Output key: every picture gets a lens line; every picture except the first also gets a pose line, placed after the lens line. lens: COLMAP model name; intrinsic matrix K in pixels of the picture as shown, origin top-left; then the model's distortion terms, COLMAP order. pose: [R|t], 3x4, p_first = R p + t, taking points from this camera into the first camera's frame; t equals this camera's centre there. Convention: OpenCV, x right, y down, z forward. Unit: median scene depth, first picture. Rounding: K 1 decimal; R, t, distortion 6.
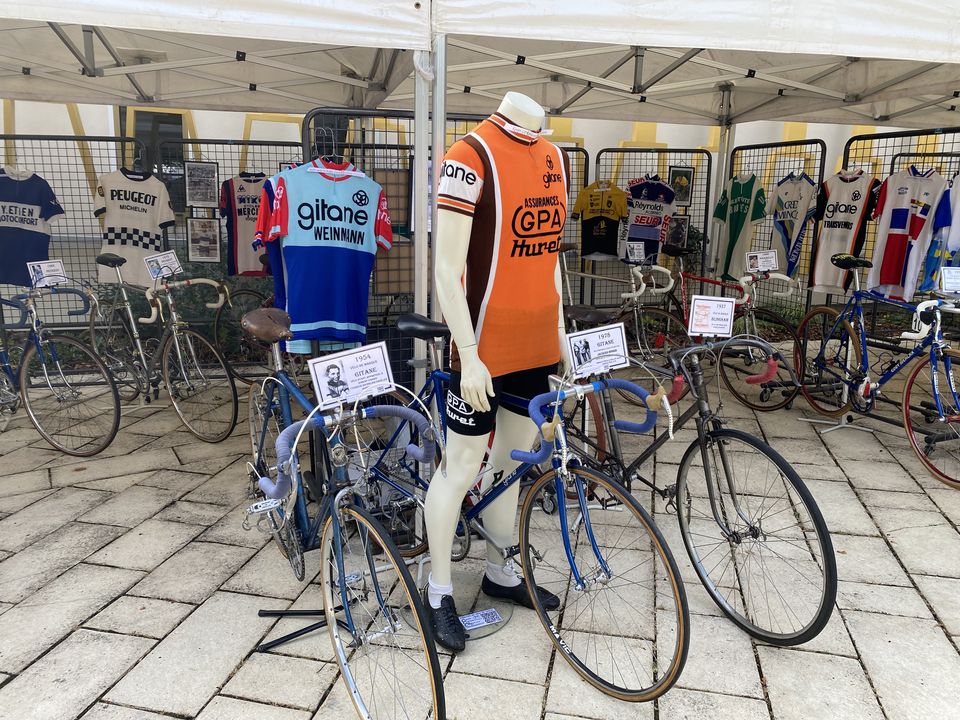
lens RADIAL K [[727.4, 0, 470.6], [0, 727.4, 354.6], [0, 0, 1]] dist [0.012265, -0.001627]
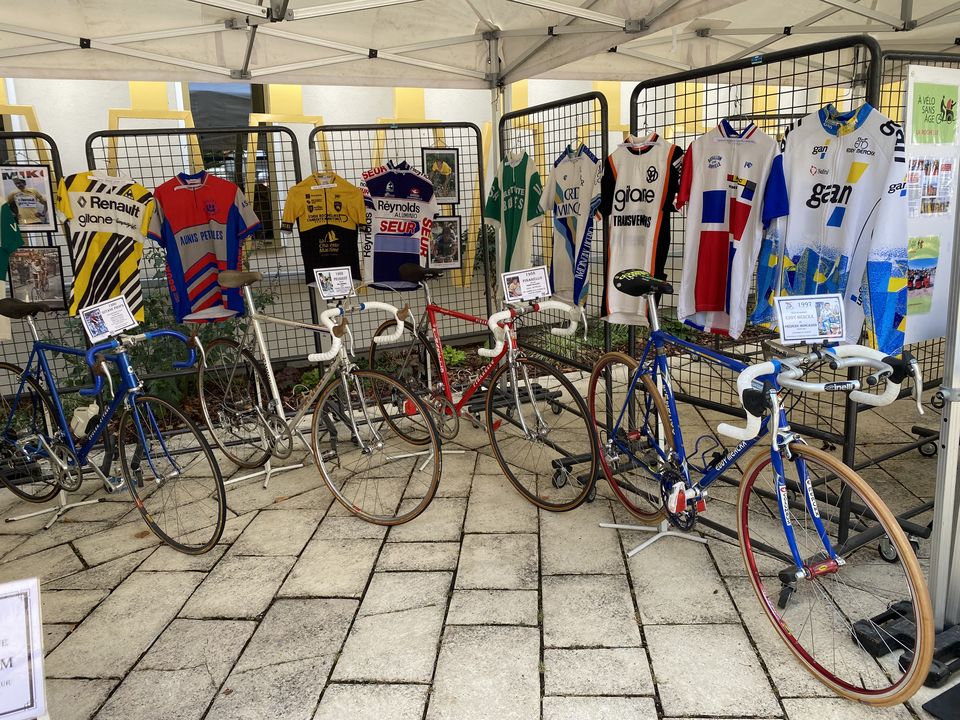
lens RADIAL K [[723.8, 0, 474.9], [0, 723.8, 355.1], [0, 0, 1]] dist [0.042841, -0.049351]
pose [[0.985789, -0.090042, 0.141820, 0.273246], [0.089828, 0.995926, 0.007918, -0.079403], [-0.141955, 0.004934, 0.989861, 0.394837]]
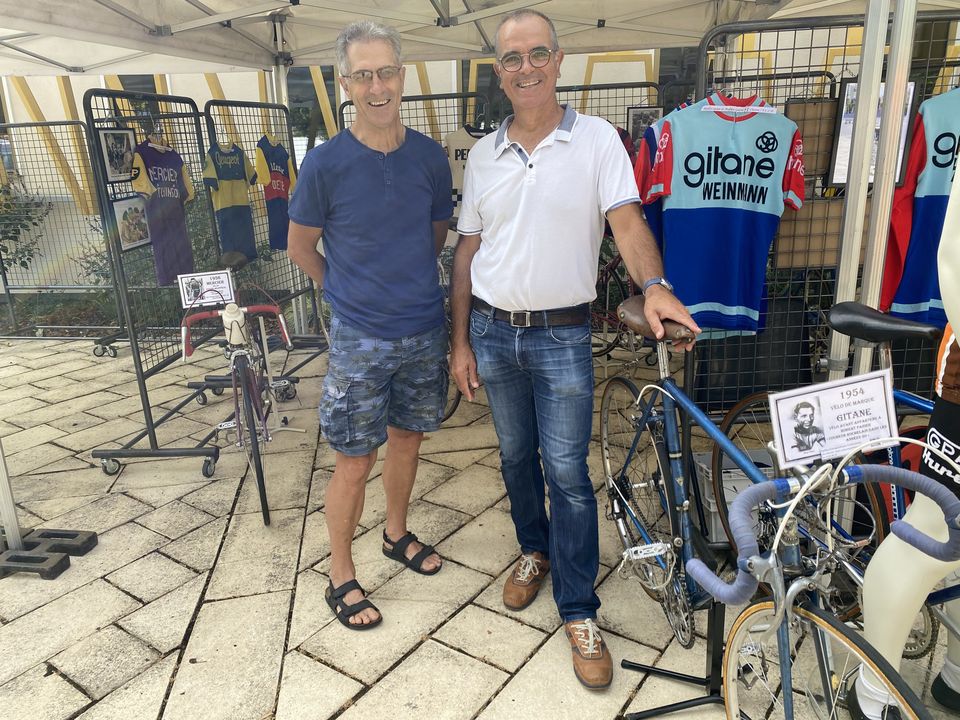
lens RADIAL K [[723.8, 0, 474.9], [0, 723.8, 355.1], [0, 0, 1]] dist [0.042841, -0.049351]
pose [[0.918455, 0.057305, -0.391353, -0.080621], [-0.029886, 0.996675, 0.075801, -0.028318], [0.394396, -0.057924, 0.917113, 0.114455]]
